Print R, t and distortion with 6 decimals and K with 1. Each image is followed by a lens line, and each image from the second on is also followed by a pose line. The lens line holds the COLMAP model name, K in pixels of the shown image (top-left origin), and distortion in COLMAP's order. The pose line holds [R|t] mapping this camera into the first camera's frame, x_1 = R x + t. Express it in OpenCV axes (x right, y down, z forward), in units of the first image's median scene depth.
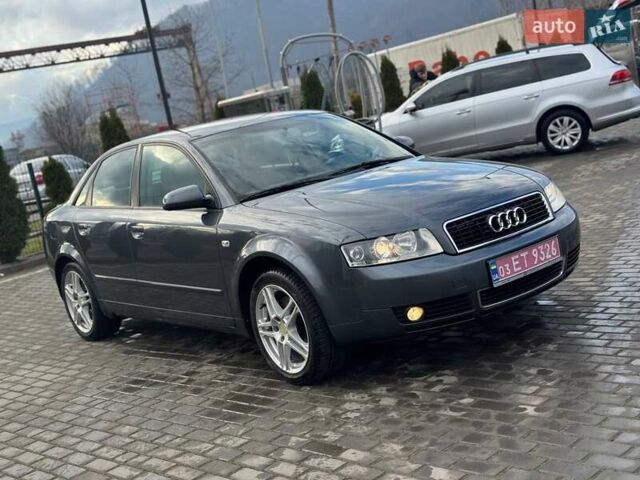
lens RADIAL K [[905.9, 0, 326.8], [0, 905.9, 236.7], [0, 0, 1]] dist [0.141752, 0.000000]
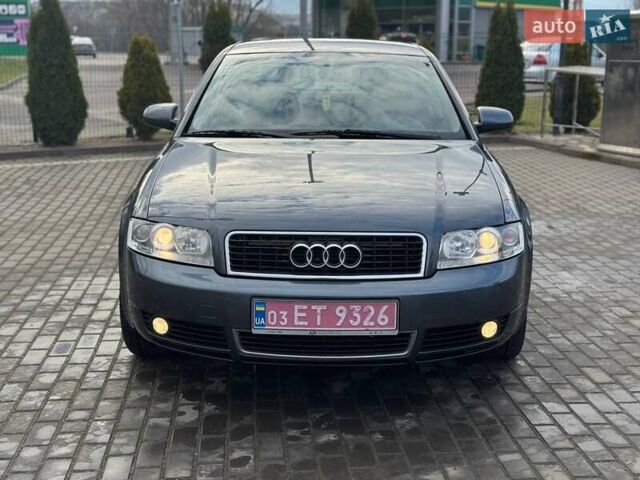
lens RADIAL K [[905.9, 0, 324.4], [0, 905.9, 236.0], [0, 0, 1]] dist [0.141752, 0.000000]
pose [[0.767073, 0.330487, -0.549888, 0.483752], [-0.255039, 0.943558, 0.211315, -0.153196], [0.588688, -0.021852, 0.808065, 0.330824]]
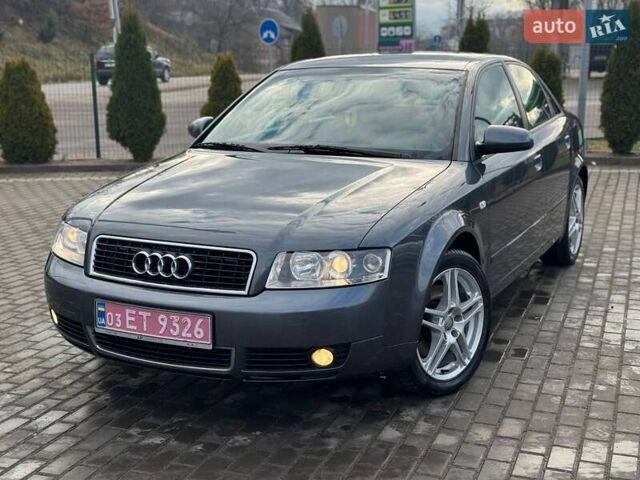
lens RADIAL K [[905.9, 0, 326.2], [0, 905.9, 243.4], [0, 0, 1]] dist [0.141752, 0.000000]
pose [[0.422204, 0.372134, -0.826596, 0.713786], [-0.208090, 0.927290, 0.311179, -0.244387], [0.882294, 0.040626, 0.468943, 0.620530]]
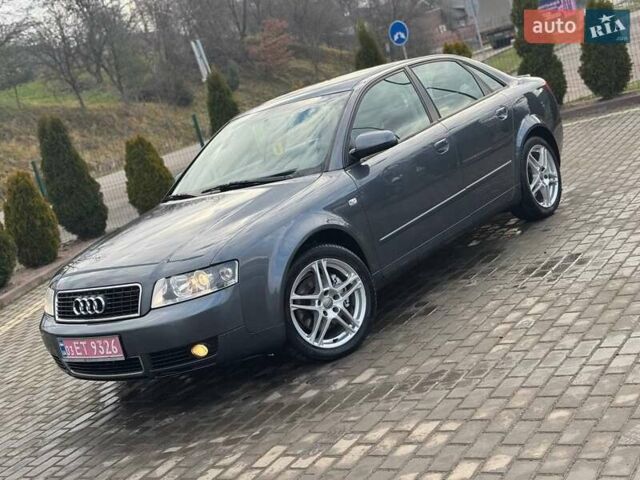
lens RADIAL K [[905.9, 0, 320.8], [0, 905.9, 231.9], [0, 0, 1]] dist [0.141752, 0.000000]
pose [[0.263105, 0.292538, -0.919346, 0.985459], [0.082586, 0.942593, 0.323570, -0.339555], [0.961226, -0.161058, 0.223842, 0.840385]]
